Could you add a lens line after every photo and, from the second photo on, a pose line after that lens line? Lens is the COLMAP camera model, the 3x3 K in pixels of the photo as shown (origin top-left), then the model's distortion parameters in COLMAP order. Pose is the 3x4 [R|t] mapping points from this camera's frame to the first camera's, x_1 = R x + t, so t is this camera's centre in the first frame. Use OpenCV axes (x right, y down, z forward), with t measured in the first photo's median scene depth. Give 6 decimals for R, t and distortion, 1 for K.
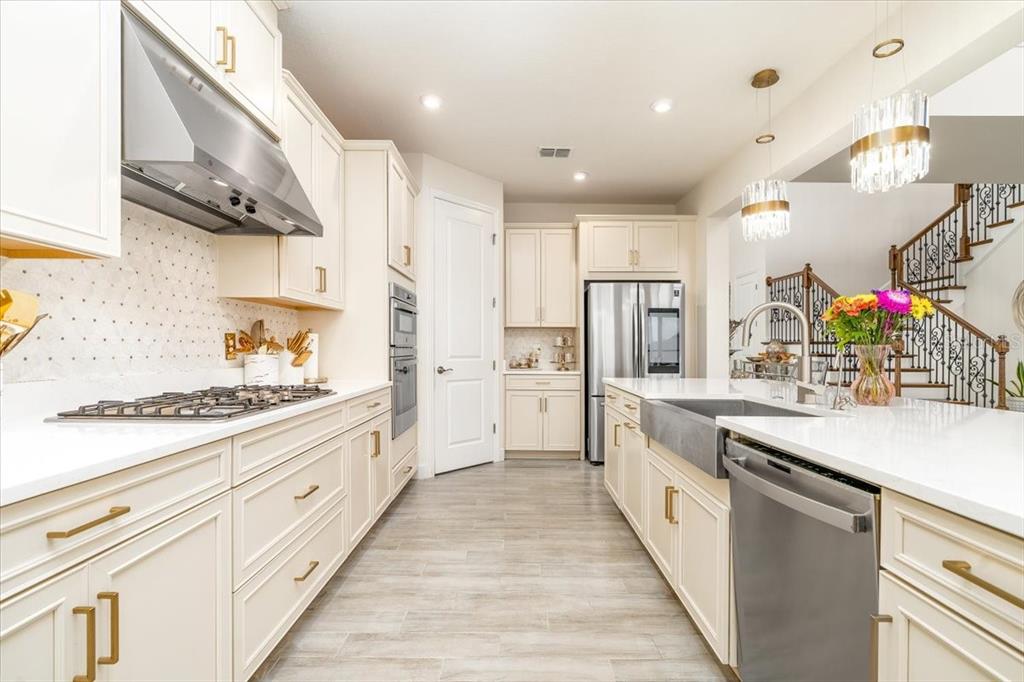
lens RADIAL K [[463.8, 0, 512.6], [0, 463.8, 355.1], [0, 0, 1]] dist [-0.005372, 0.001083]
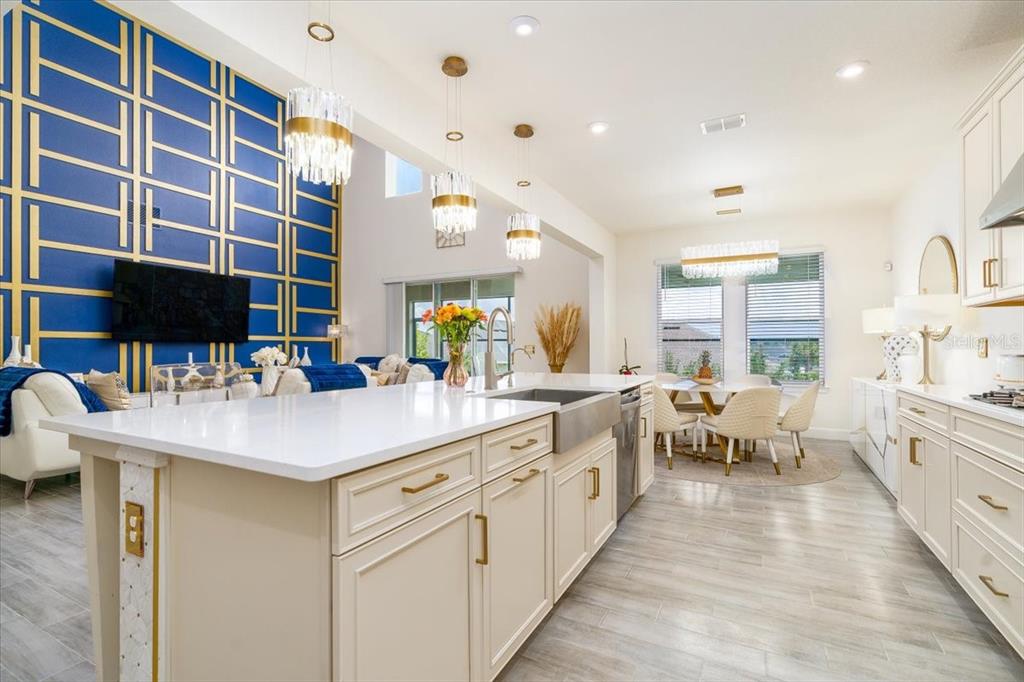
lens RADIAL K [[463.8, 0, 513.9], [0, 463.8, 344.5], [0, 0, 1]] dist [-0.005372, 0.001083]
pose [[-0.885027, -0.006800, 0.465491, -0.007126], [-0.004217, 0.999969, 0.006591, -0.020927], [-0.465521, 0.003870, -0.885028, 1.577118]]
